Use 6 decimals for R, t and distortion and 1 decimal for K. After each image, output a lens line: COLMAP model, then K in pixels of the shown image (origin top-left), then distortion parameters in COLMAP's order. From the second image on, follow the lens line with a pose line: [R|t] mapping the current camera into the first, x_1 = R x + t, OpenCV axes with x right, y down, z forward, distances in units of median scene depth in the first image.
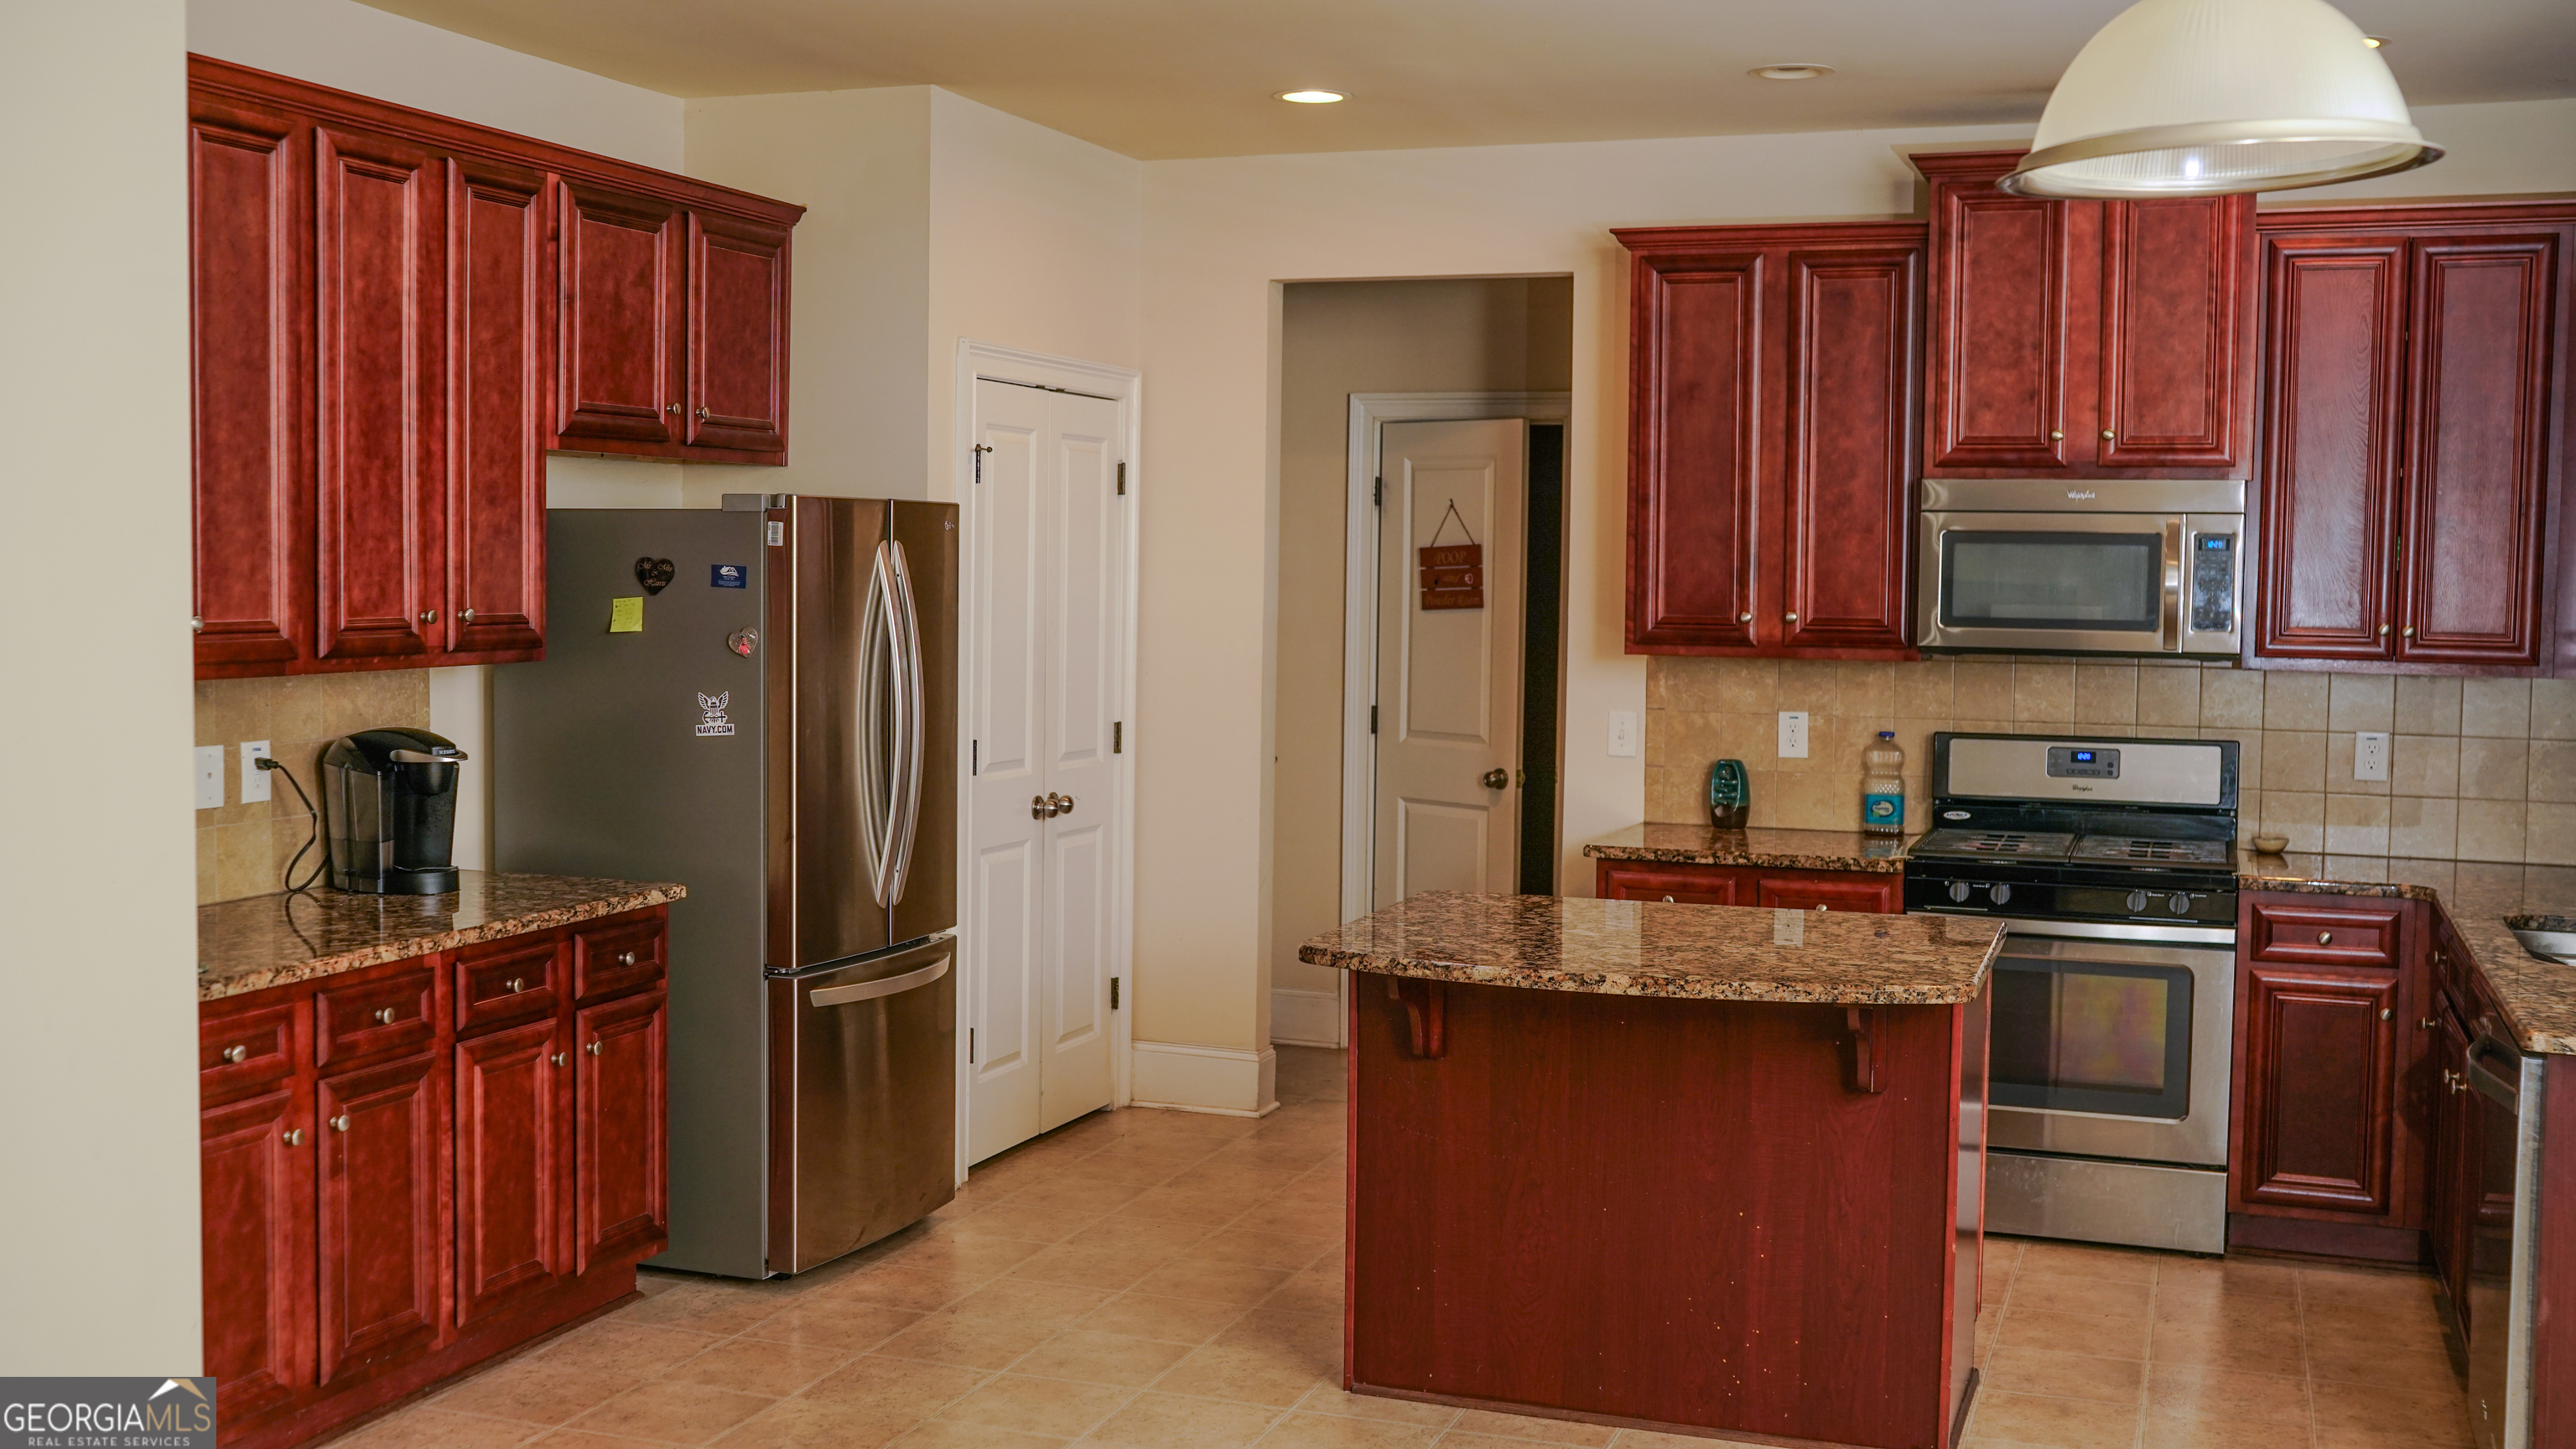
lens RADIAL K [[2632.0, 0, 1280.2], [0, 2632.0, 714.1], [0, 0, 1]] dist [-0.083101, 0.210635]
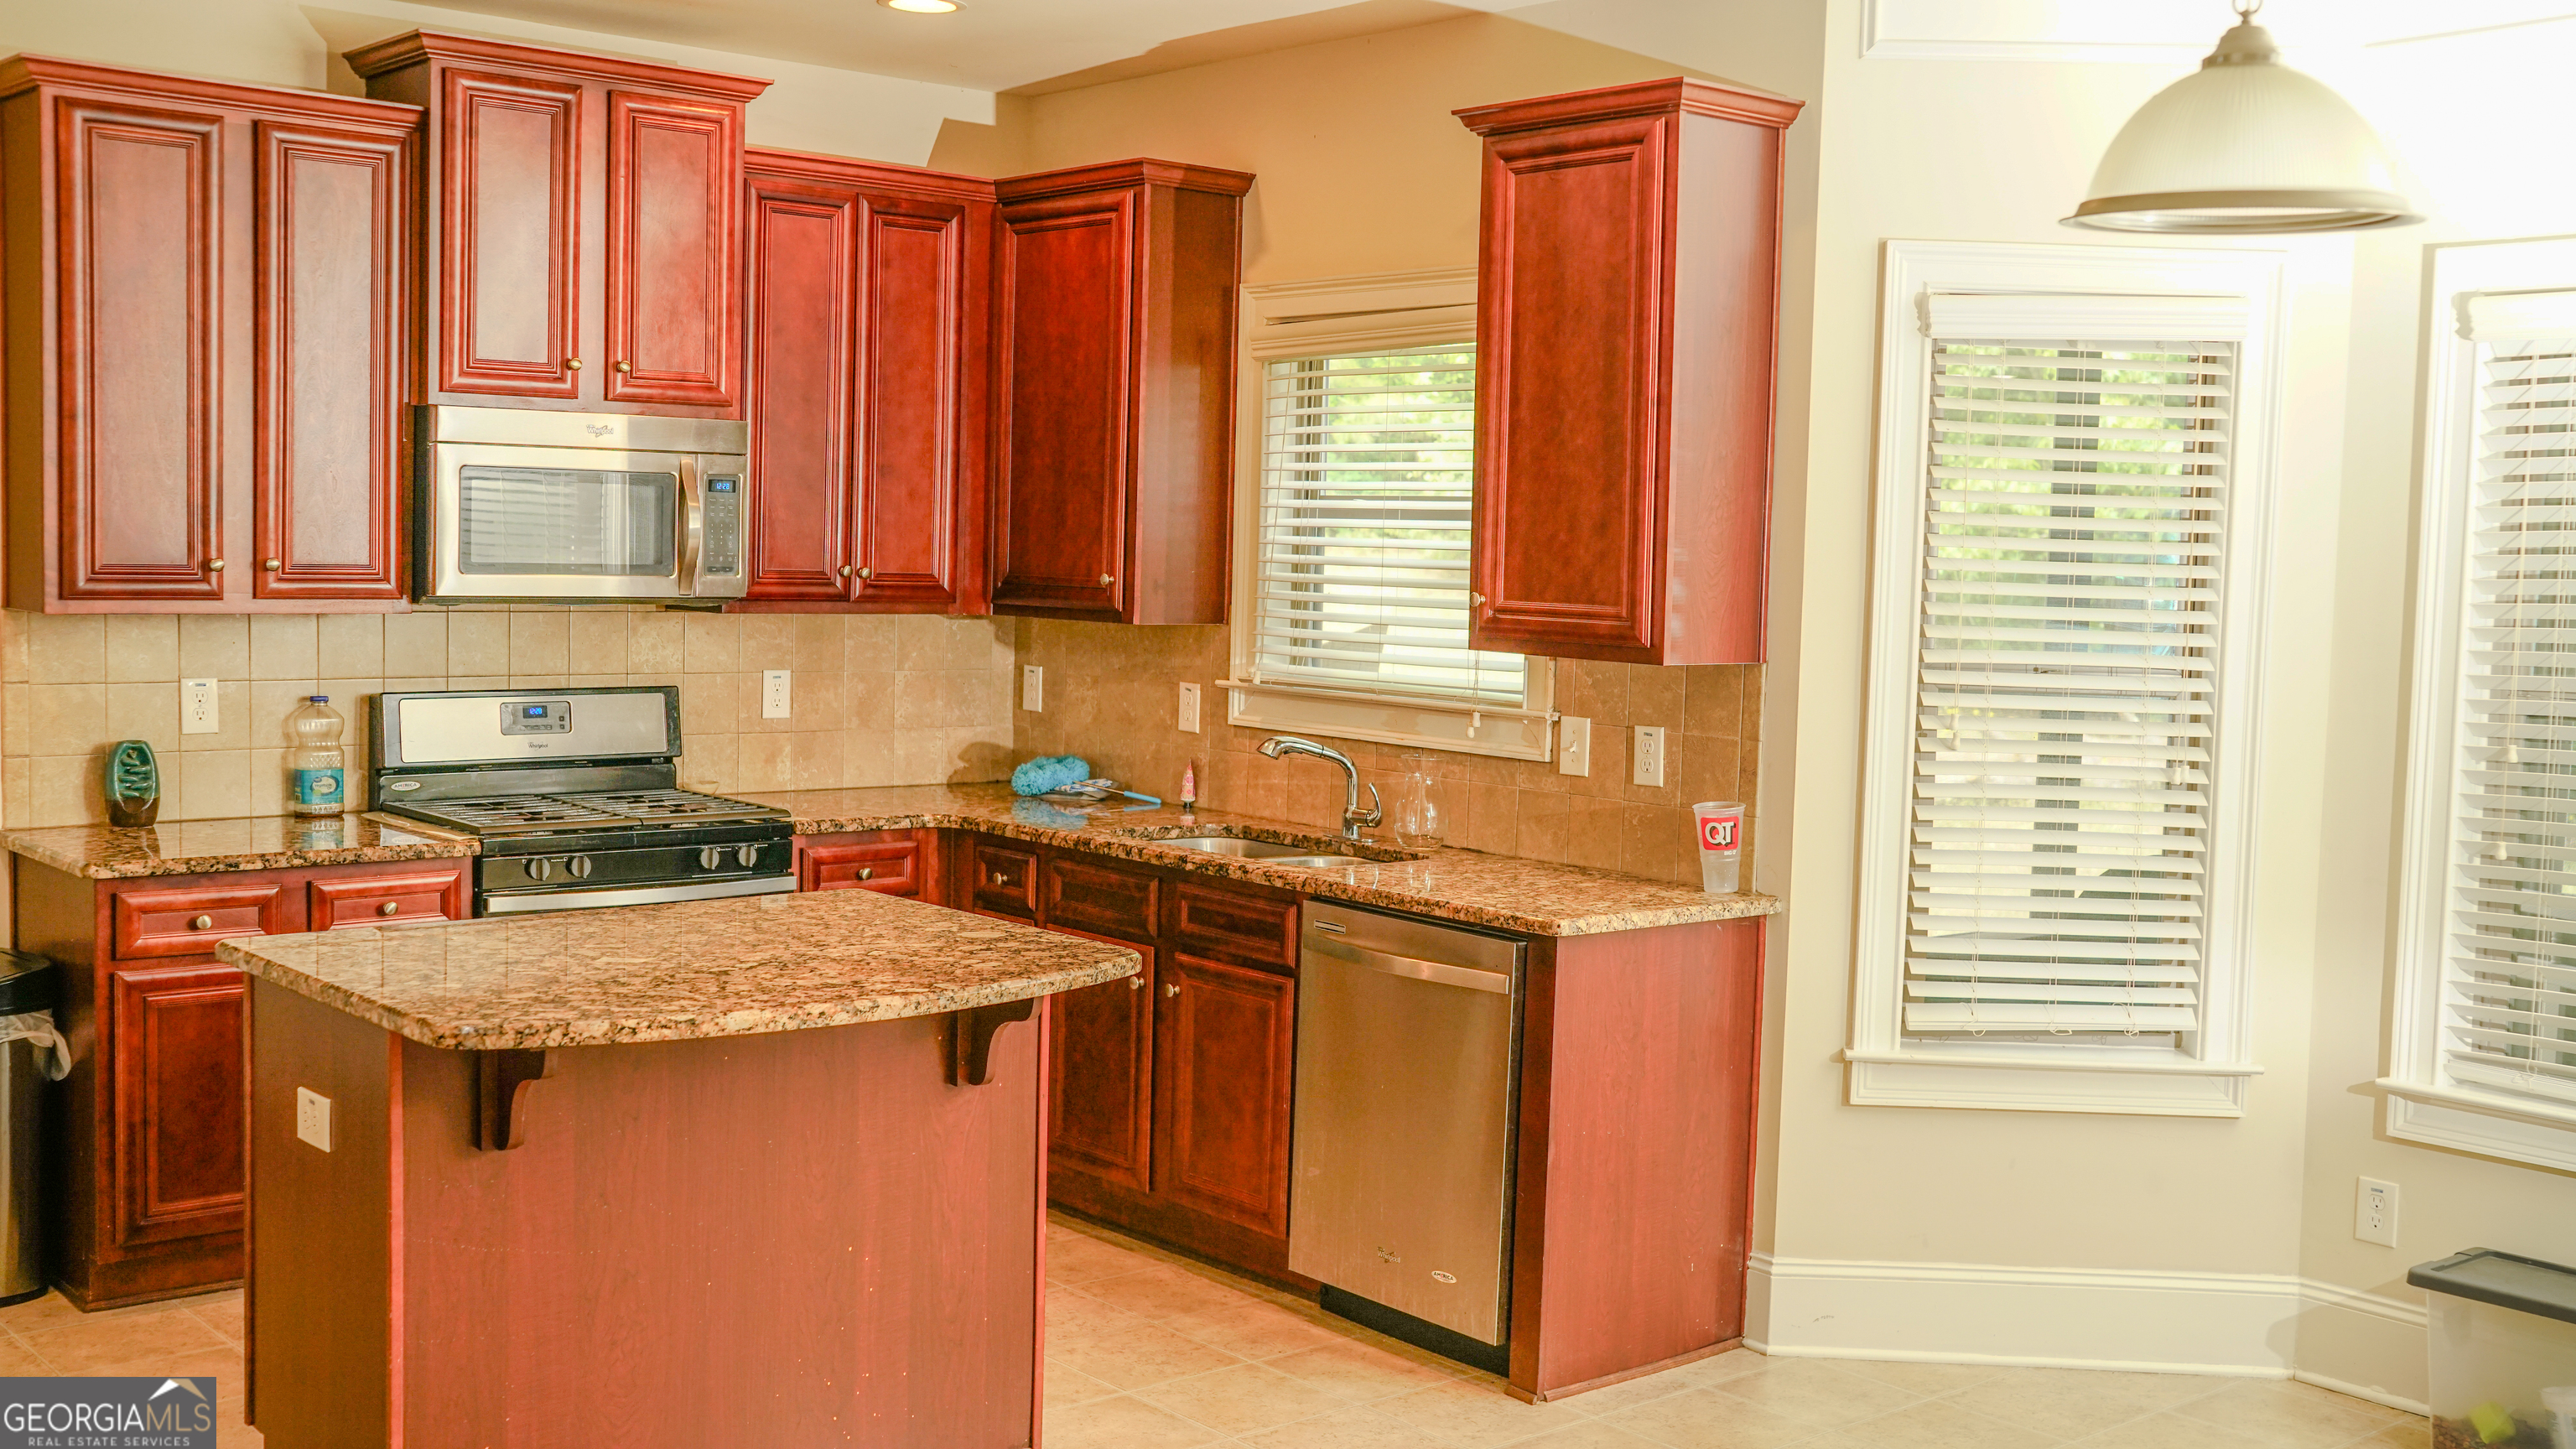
lens RADIAL K [[2601.3, 0, 1271.9], [0, 2601.3, 720.8], [0, 0, 1]] dist [-0.083228, 0.212287]
pose [[0.488669, -0.061523, 0.870297, -0.395395], [0.031528, 0.998104, 0.052855, -0.022431], [-0.871899, 0.001610, 0.489682, 0.351354]]
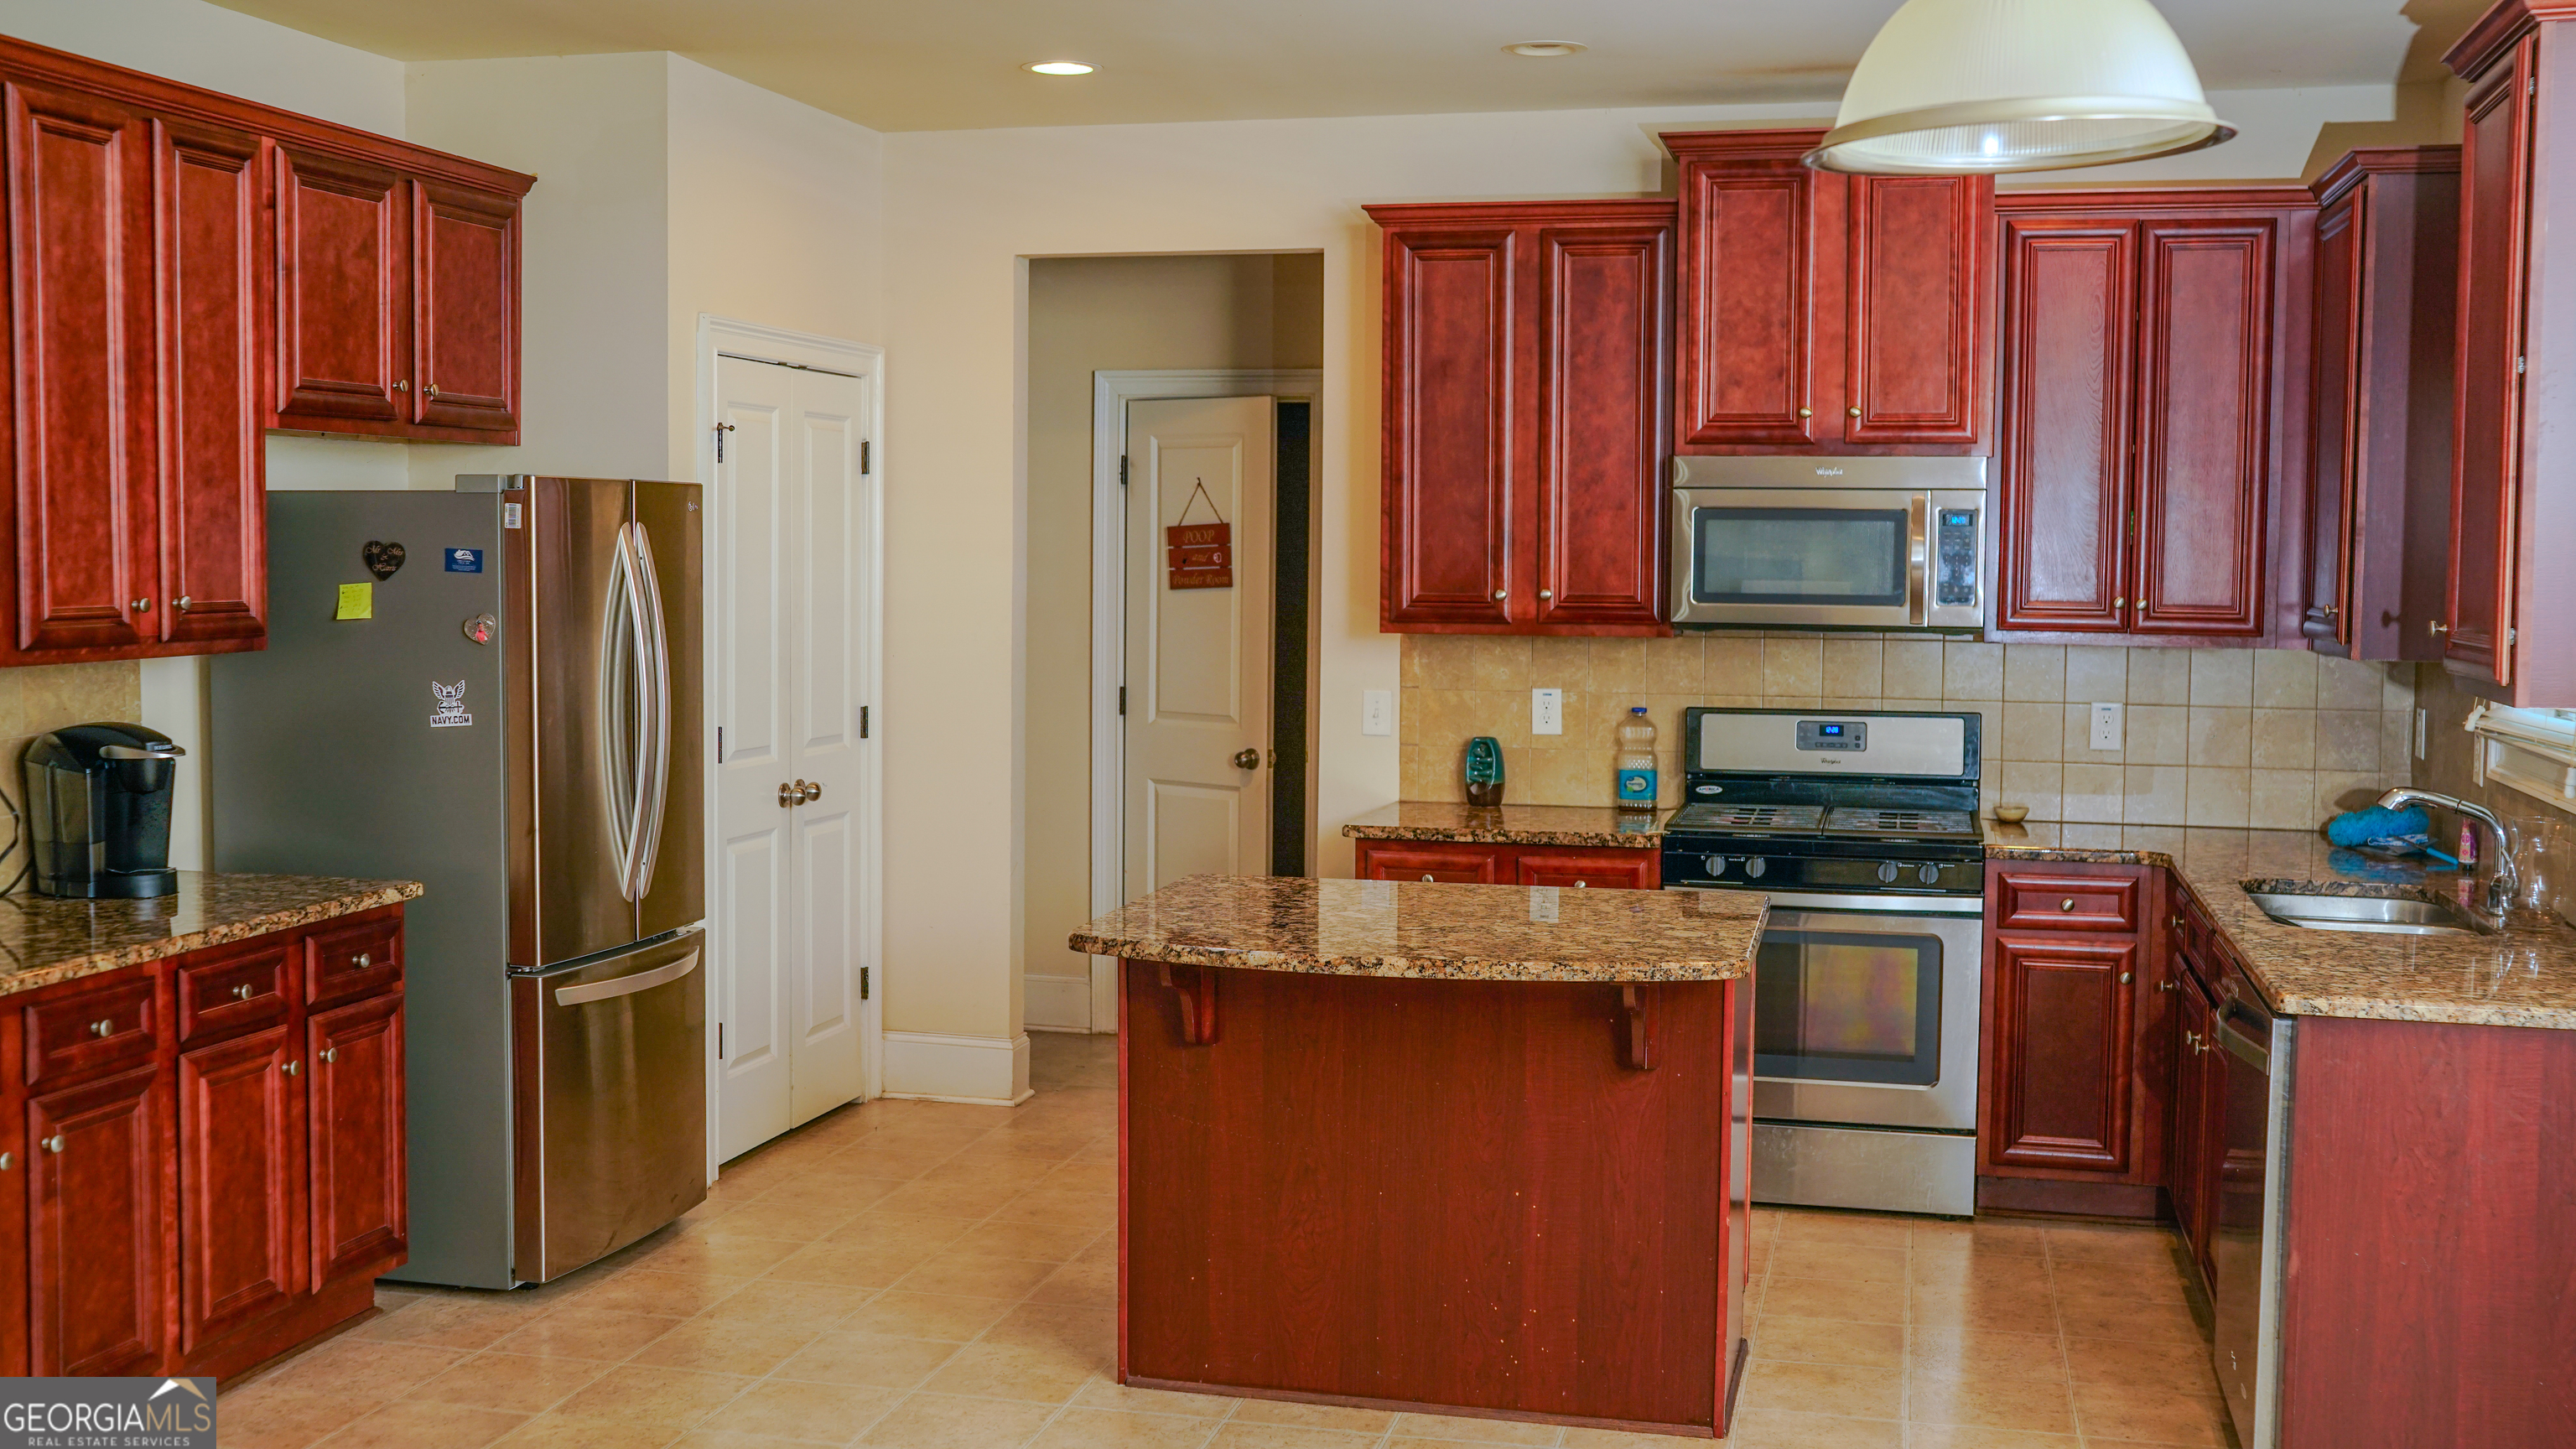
lens RADIAL K [[2632.0, 0, 1280.2], [0, 2632.0, 714.1], [0, 0, 1]] dist [-0.083101, 0.210635]
pose [[0.994368, -0.011859, 0.105315, -0.013184], [0.010993, 0.999901, 0.008797, -0.001270], [-0.105409, -0.007589, 0.994400, 0.013828]]
